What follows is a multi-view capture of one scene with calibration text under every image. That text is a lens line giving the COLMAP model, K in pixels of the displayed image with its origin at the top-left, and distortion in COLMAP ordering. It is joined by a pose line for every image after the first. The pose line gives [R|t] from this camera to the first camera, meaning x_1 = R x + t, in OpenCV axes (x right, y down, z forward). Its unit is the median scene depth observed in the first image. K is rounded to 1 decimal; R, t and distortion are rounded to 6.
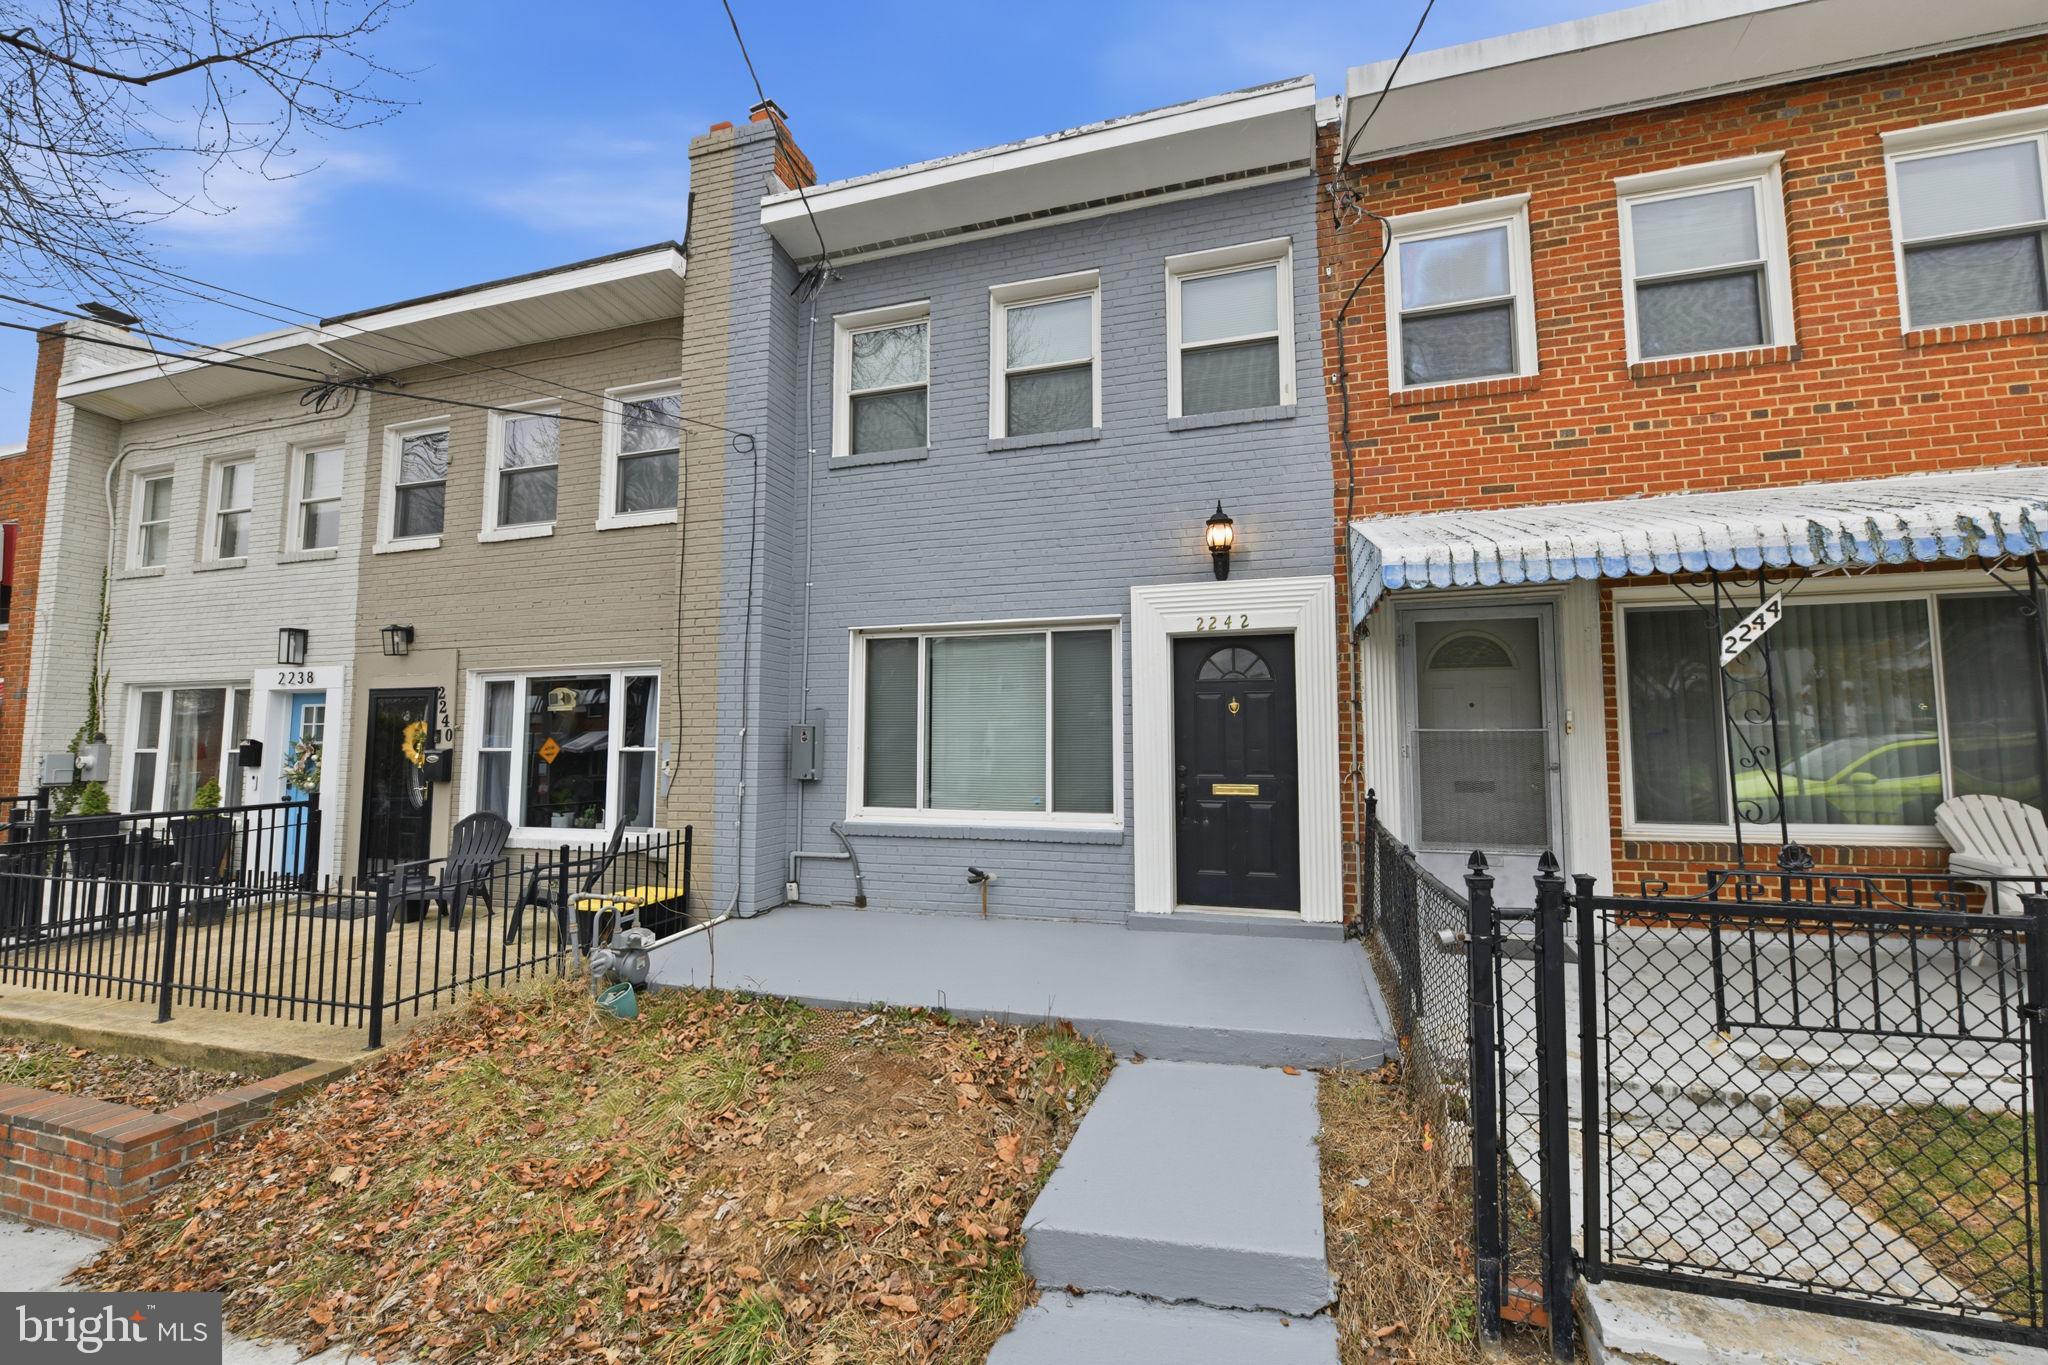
lens RADIAL K [[807.0, 0, 1041.8], [0, 807.0, 688.0], [0, 0, 1]] dist [-0.008516, -0.000859]
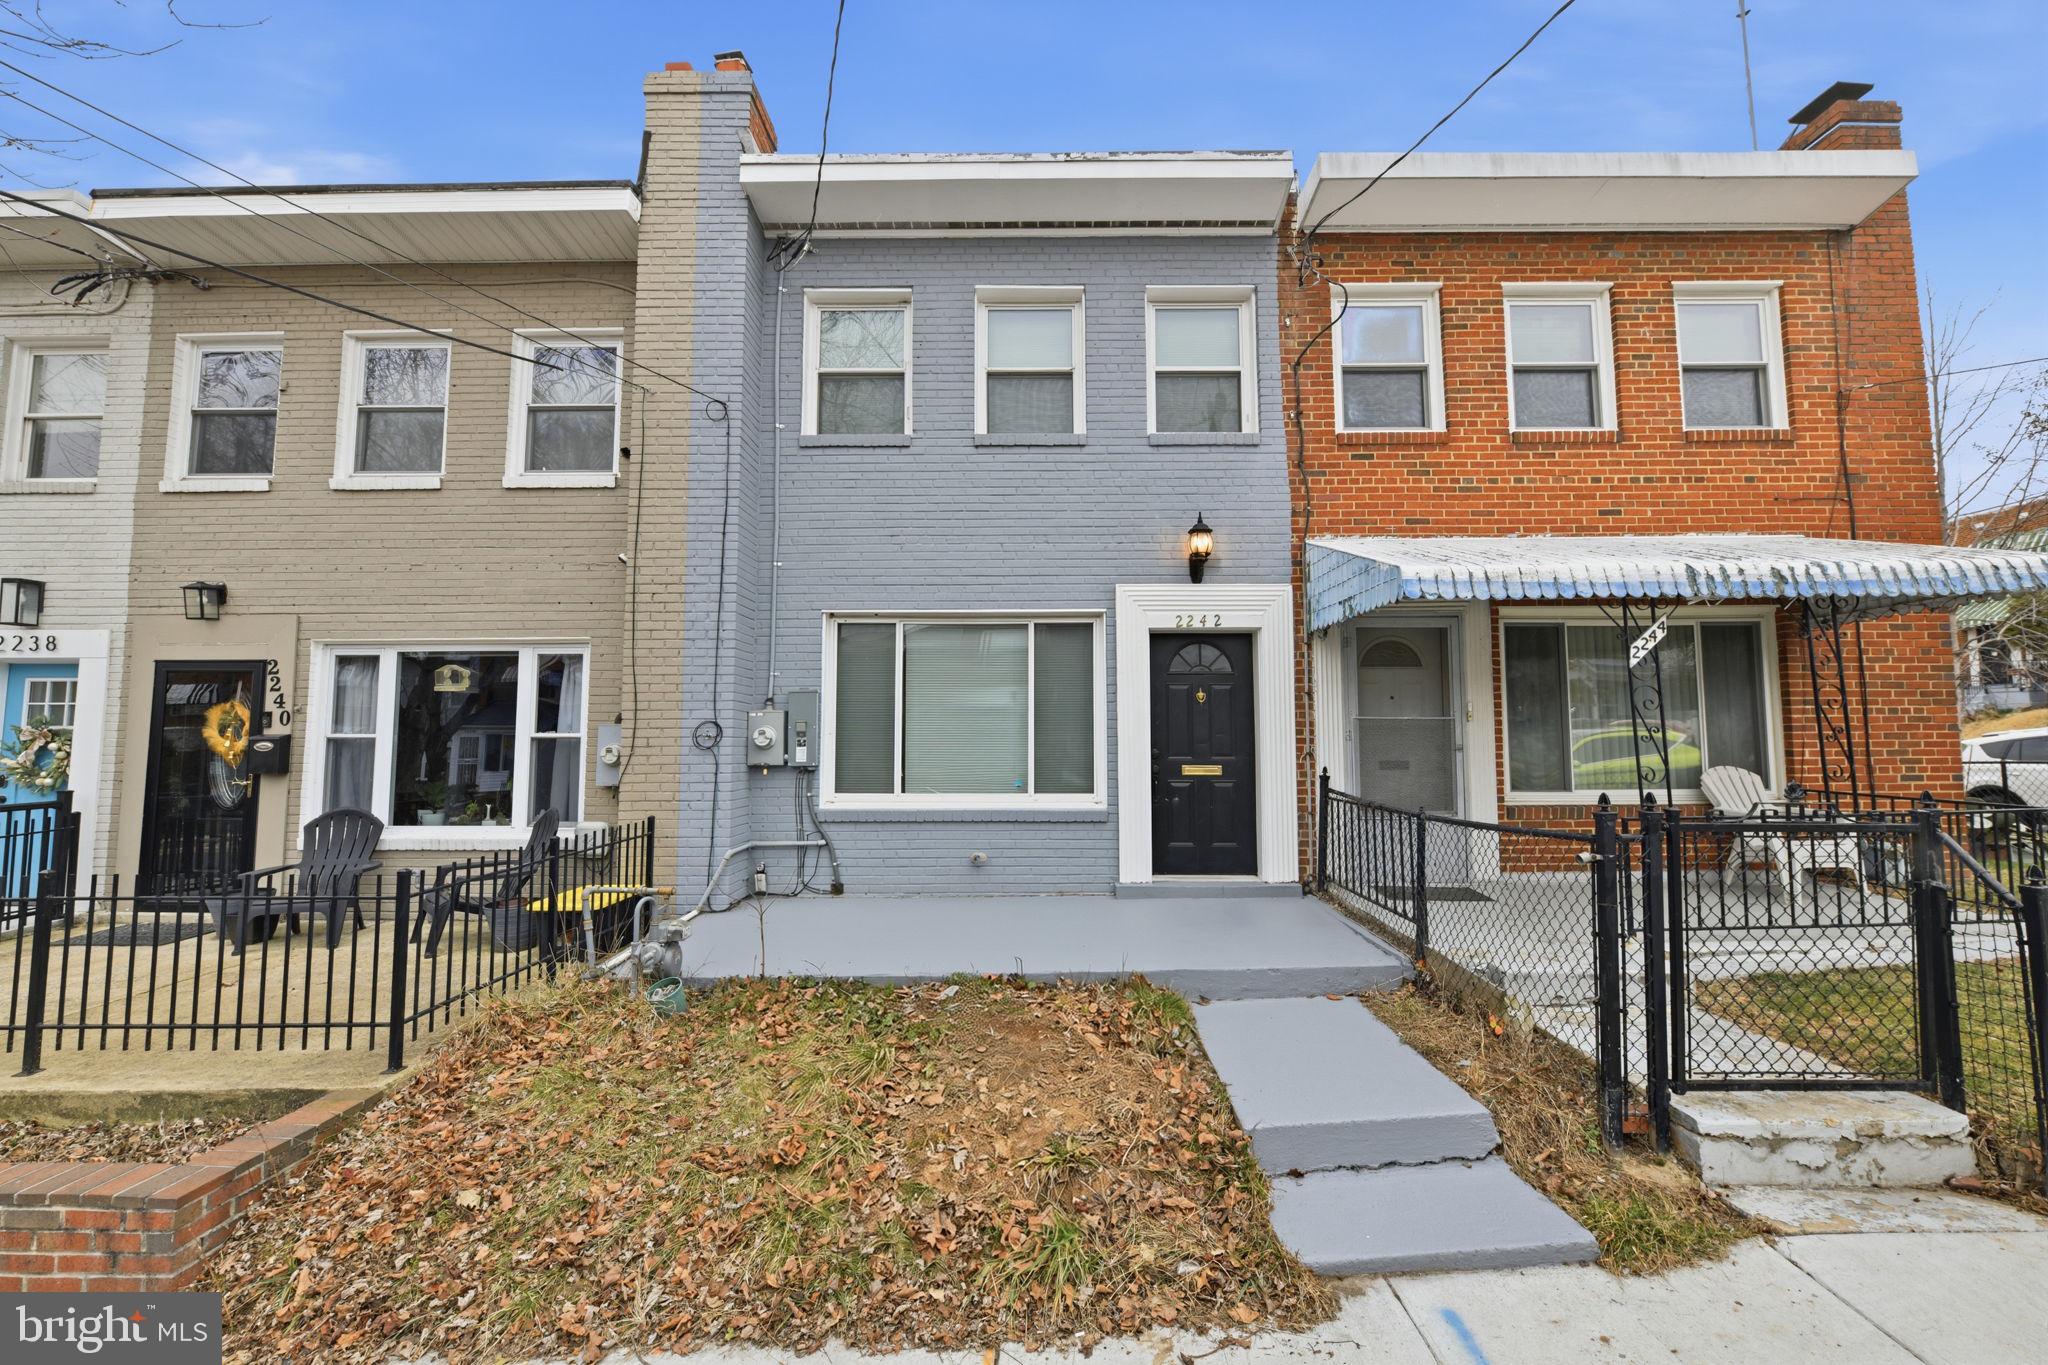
lens RADIAL K [[807.0, 0, 1041.8], [0, 807.0, 688.0], [0, 0, 1]] dist [-0.008516, -0.000859]
pose [[0.960274, 0.019140, 0.278403, -0.289211], [-0.019797, 0.999804, -0.000454, 0.016396], [-0.278357, -0.005076, 0.960464, -0.016308]]
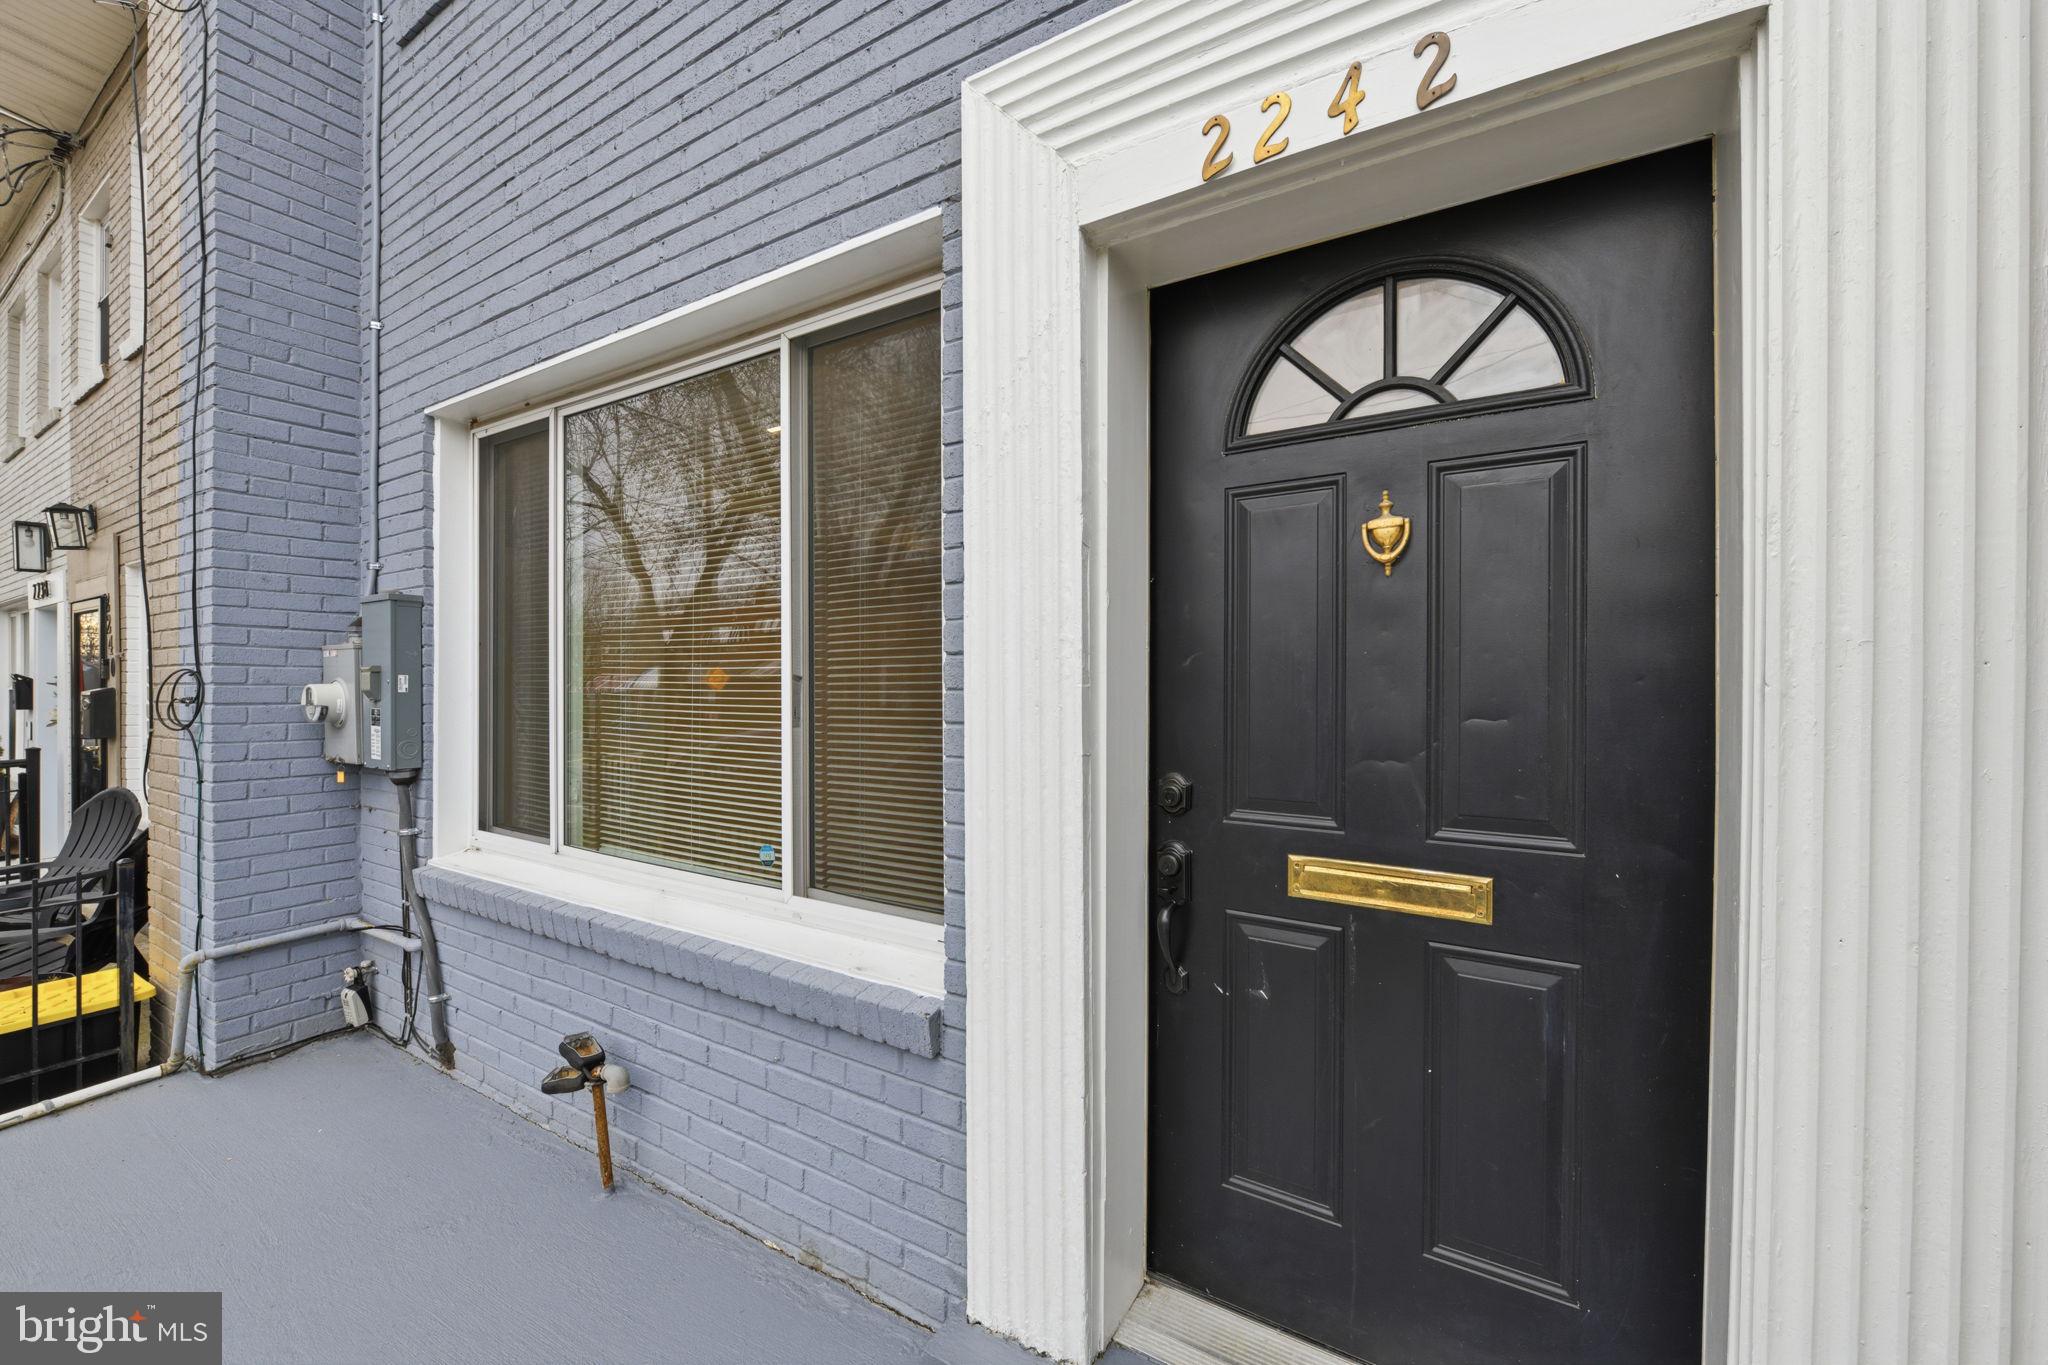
lens RADIAL K [[807.0, 0, 1041.8], [0, 807.0, 688.0], [0, 0, 1]] dist [-0.008516, -0.000859]
pose [[0.966249, 0.005617, -0.257550, 0.204478], [0.016402, 0.996392, 0.083266, 0.047187], [0.257089, -0.084680, 0.962671, 0.754226]]
